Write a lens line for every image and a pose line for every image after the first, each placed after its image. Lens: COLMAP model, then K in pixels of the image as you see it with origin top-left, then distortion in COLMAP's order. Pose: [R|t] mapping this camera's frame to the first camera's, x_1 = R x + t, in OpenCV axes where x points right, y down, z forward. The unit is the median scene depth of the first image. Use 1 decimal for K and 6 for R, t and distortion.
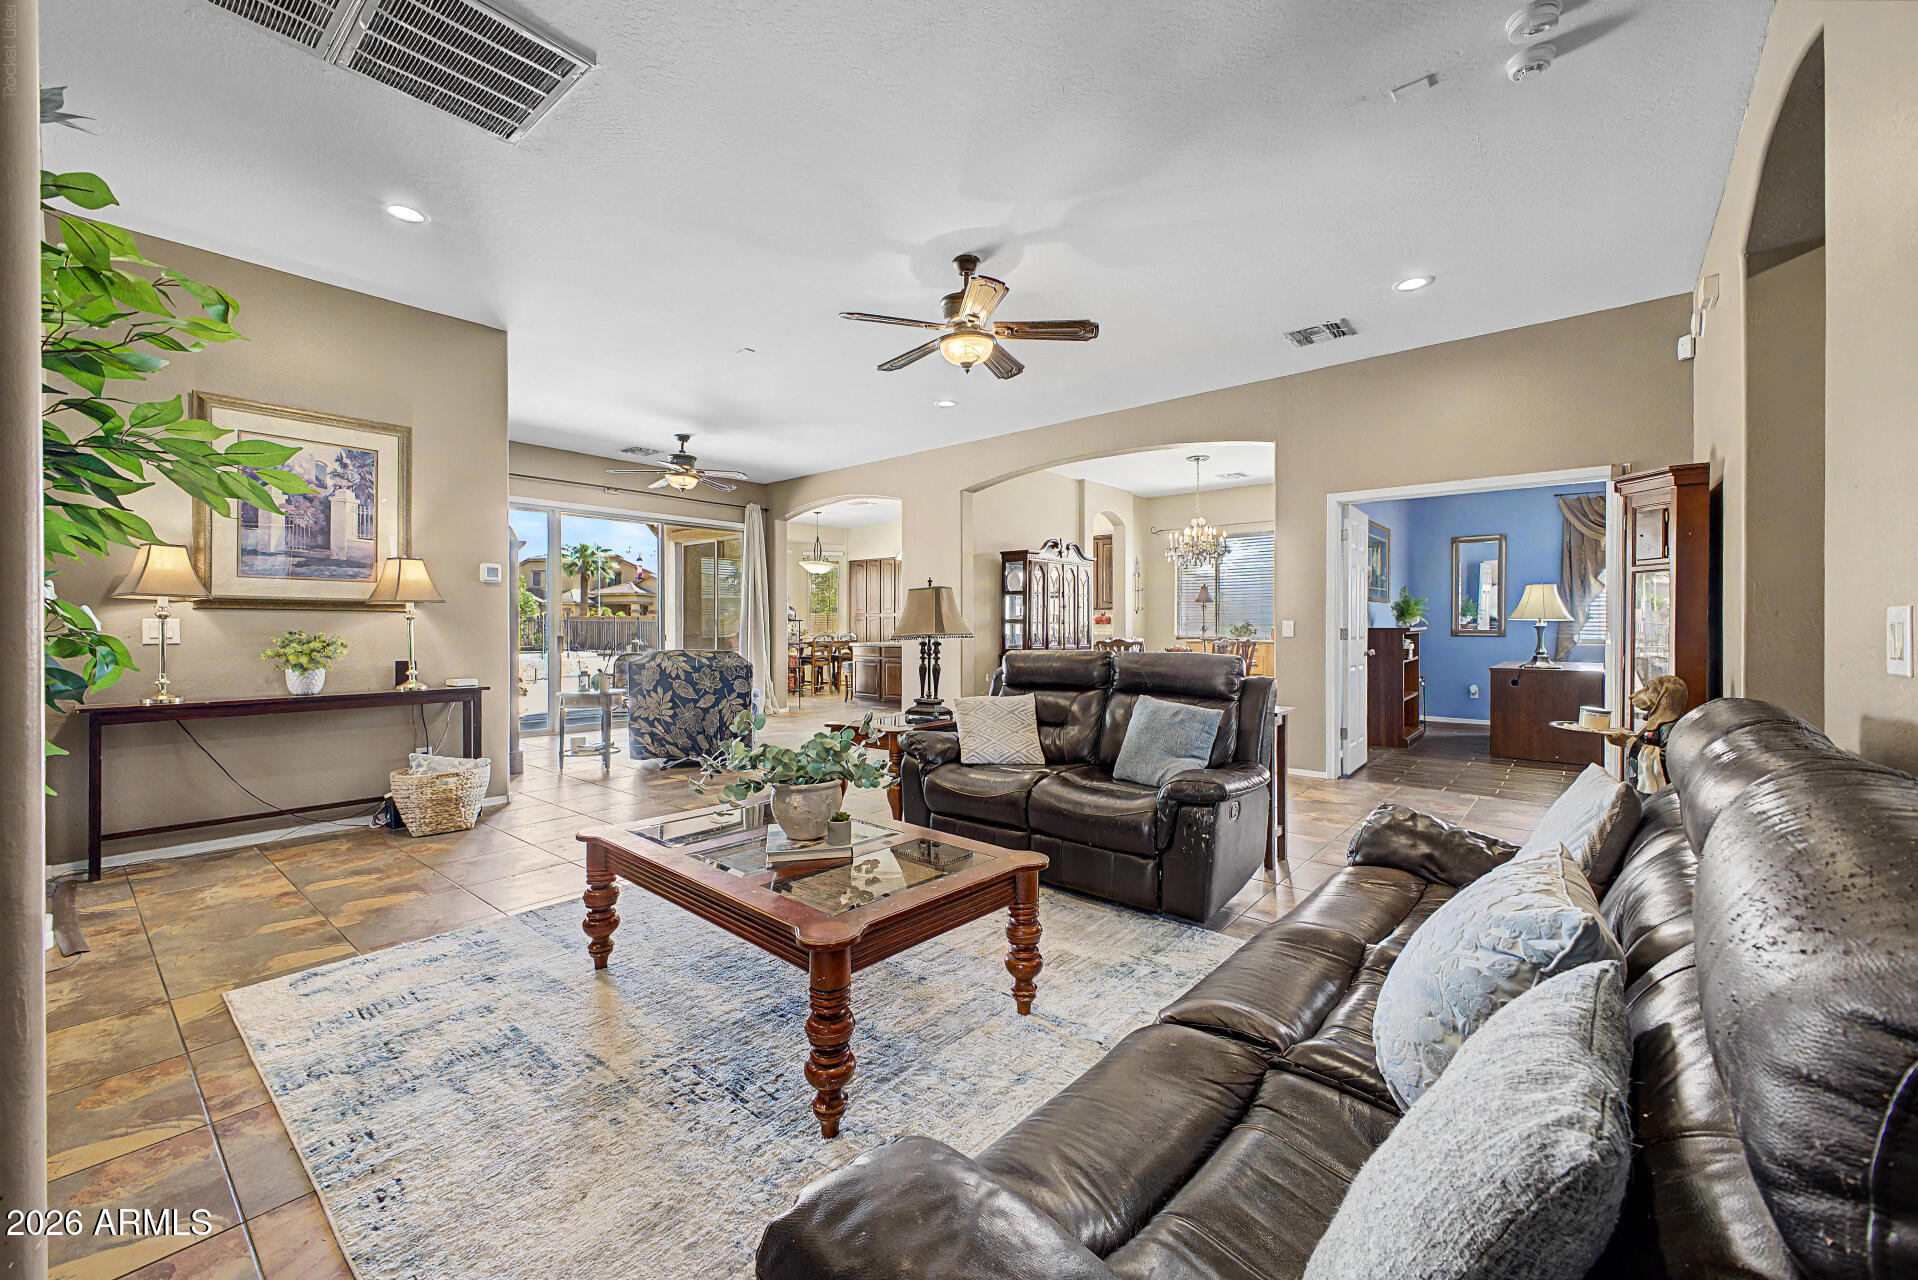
lens RADIAL K [[770.1, 0, 962.2], [0, 770.1, 630.1], [0, 0, 1]] dist [0.000690, -0.000402]
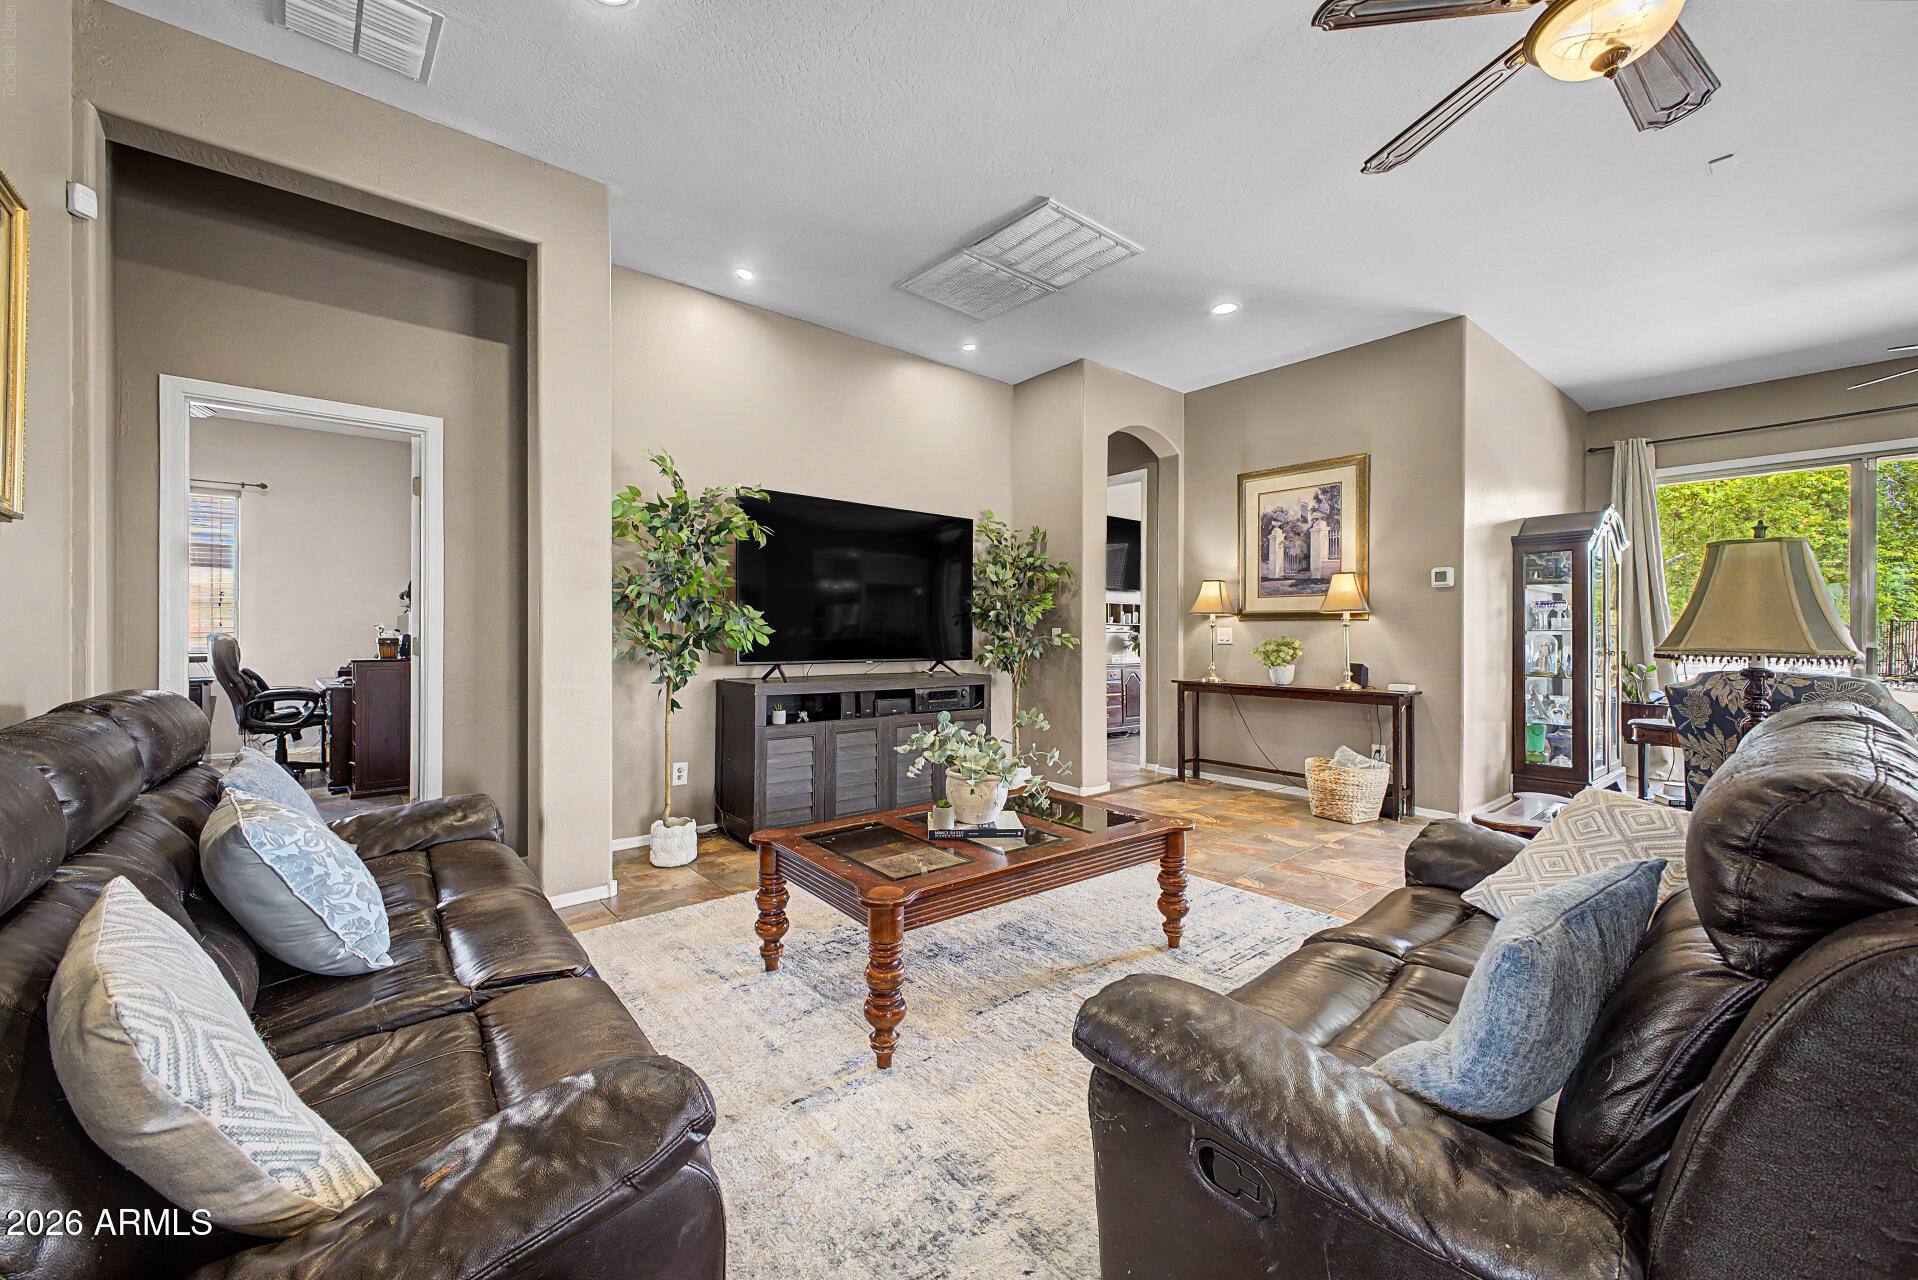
lens RADIAL K [[770.1, 0, 962.1], [0, 770.1, 632.7], [0, 0, 1]] dist [0.000690, -0.000402]
pose [[-0.173358, 0.005416, -0.984844, 0.508635], [-0.004440, 0.999970, 0.006281, -0.010119], [0.984849, 0.005462, -0.173329, 0.665490]]
